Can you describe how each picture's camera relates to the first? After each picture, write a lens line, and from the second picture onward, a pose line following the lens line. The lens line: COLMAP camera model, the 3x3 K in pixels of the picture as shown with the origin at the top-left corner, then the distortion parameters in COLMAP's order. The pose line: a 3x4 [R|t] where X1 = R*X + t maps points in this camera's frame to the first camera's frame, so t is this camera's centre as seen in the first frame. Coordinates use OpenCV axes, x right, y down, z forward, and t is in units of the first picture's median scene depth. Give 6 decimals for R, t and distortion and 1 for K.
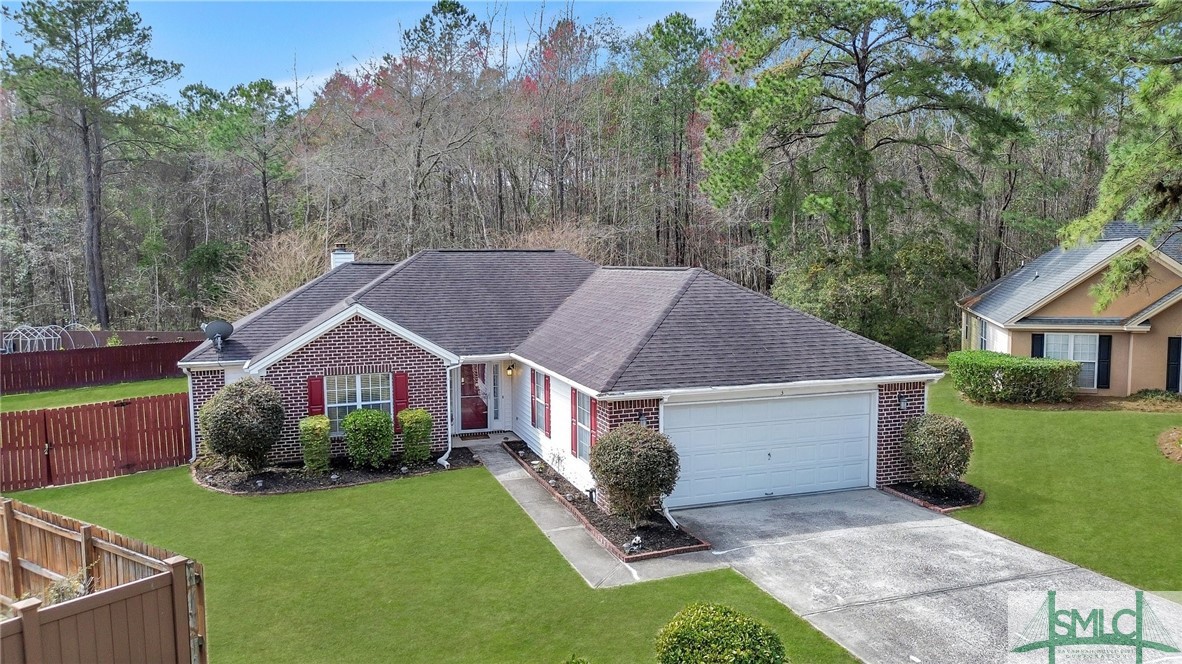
lens RADIAL K [[843.7, 0, 591.0], [0, 843.7, 332.0], [0, 0, 1]] dist [0.056920, -0.073623]
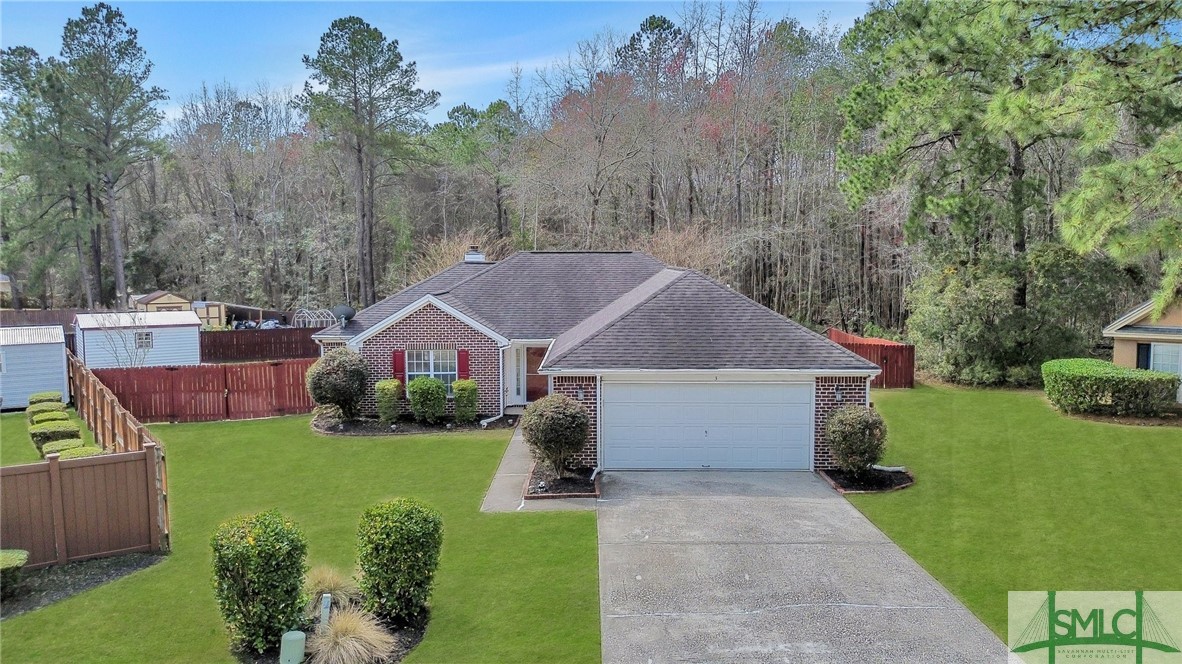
lens RADIAL K [[843.7, 0, 591.0], [0, 843.7, 332.0], [0, 0, 1]] dist [0.056920, -0.073623]
pose [[0.942245, 0.035450, -0.333042, 0.419566], [-0.034685, 0.999364, 0.008242, 0.005023], [0.333123, 0.003785, 0.942876, -0.127409]]
